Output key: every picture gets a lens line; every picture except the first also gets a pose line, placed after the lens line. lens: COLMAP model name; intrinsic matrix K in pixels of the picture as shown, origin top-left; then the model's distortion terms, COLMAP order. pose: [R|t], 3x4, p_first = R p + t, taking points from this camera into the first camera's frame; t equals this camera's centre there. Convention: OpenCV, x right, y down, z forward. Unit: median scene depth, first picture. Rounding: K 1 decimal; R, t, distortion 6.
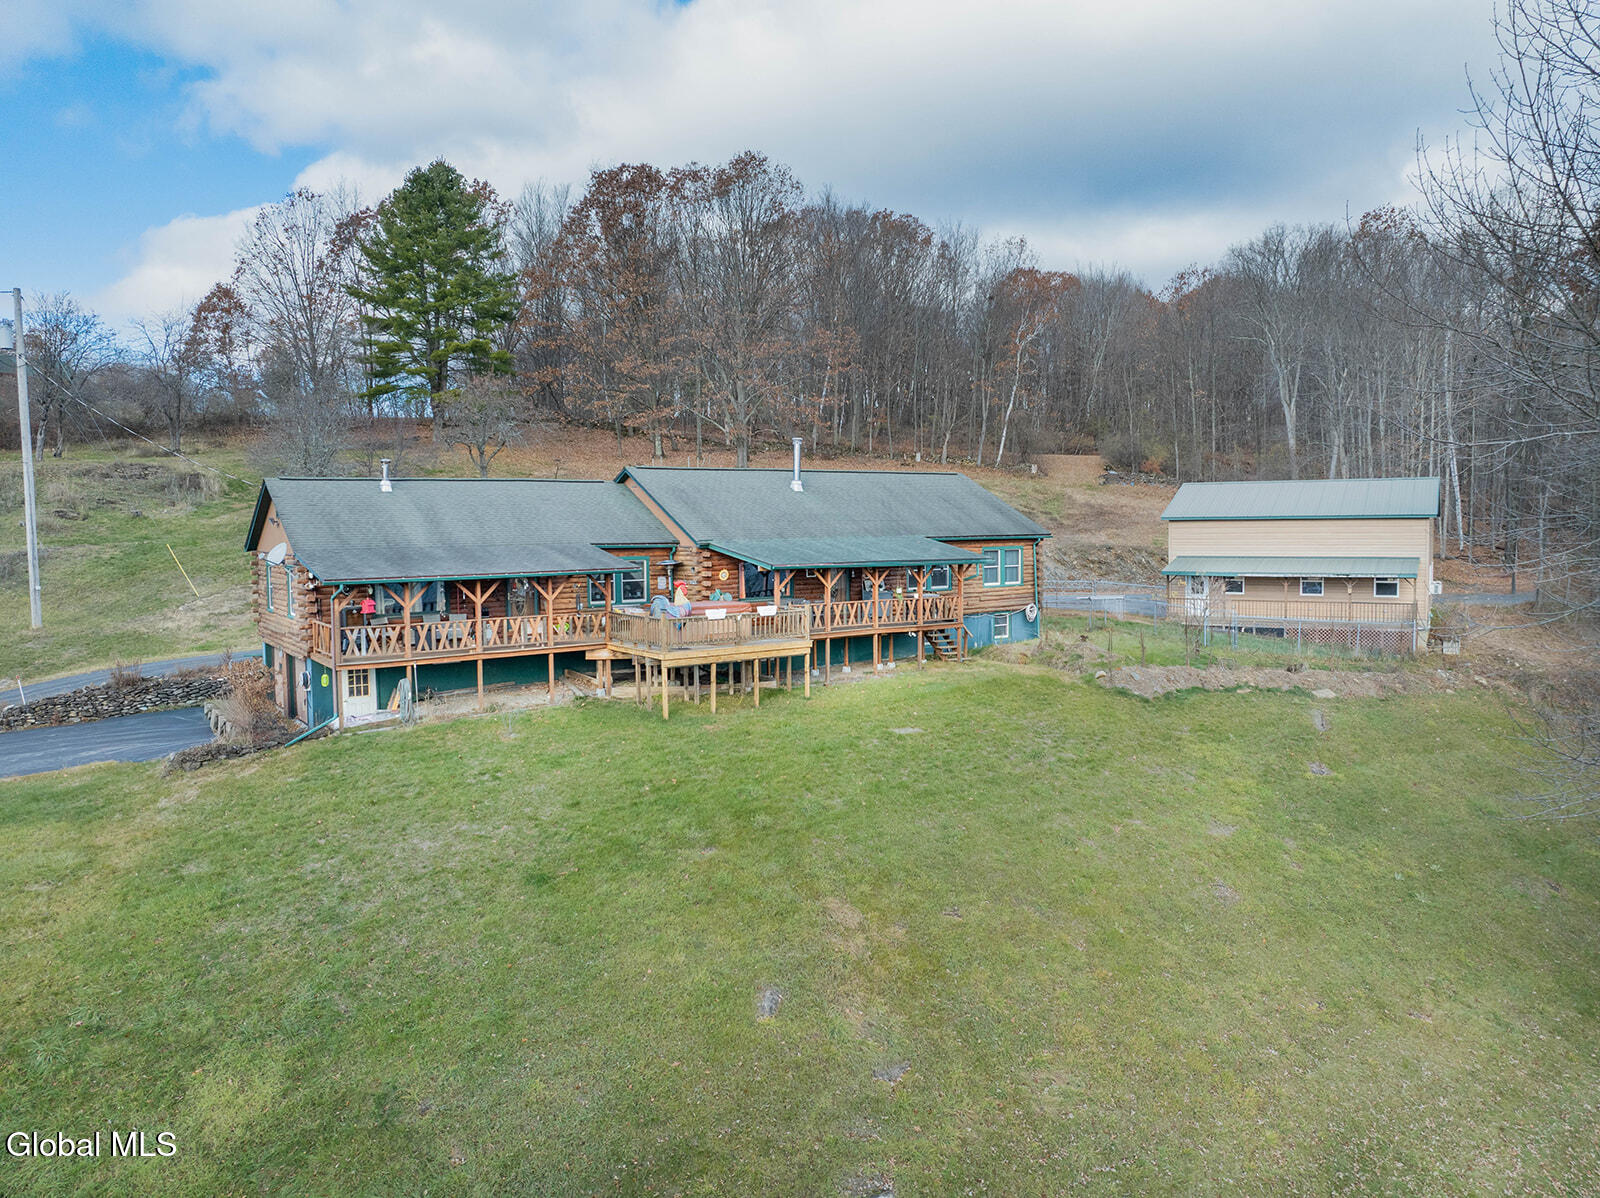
lens RADIAL K [[1121.6, 0, 805.1], [0, 1121.6, 600.7], [0, 0, 1]] dist [-0.057380, 0.014803]
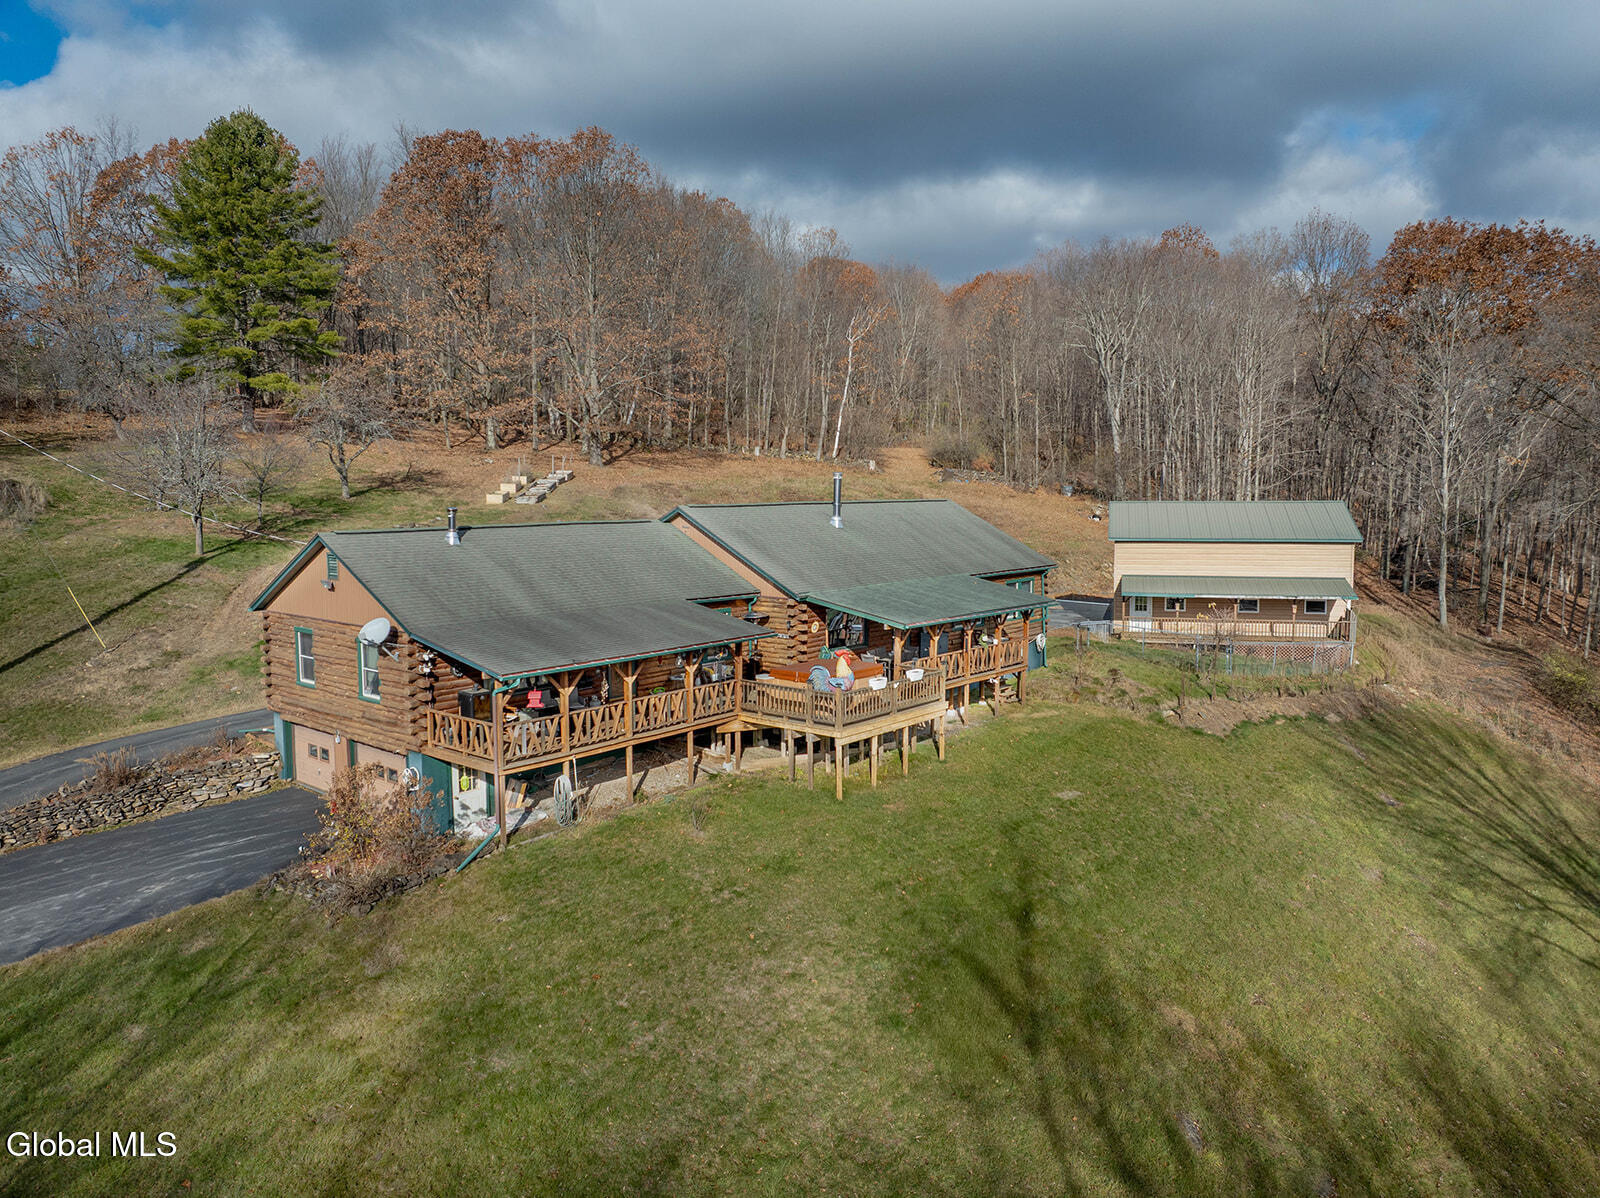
lens RADIAL K [[1121.6, 0, 800.4], [0, 1121.6, 598.6], [0, 0, 1]] dist [-0.057380, 0.014803]
pose [[0.967277, -0.019702, 0.252955, -0.266313], [0.012746, 0.999495, 0.029110, -0.061741], [-0.253401, -0.024934, 0.967040, 0.072179]]
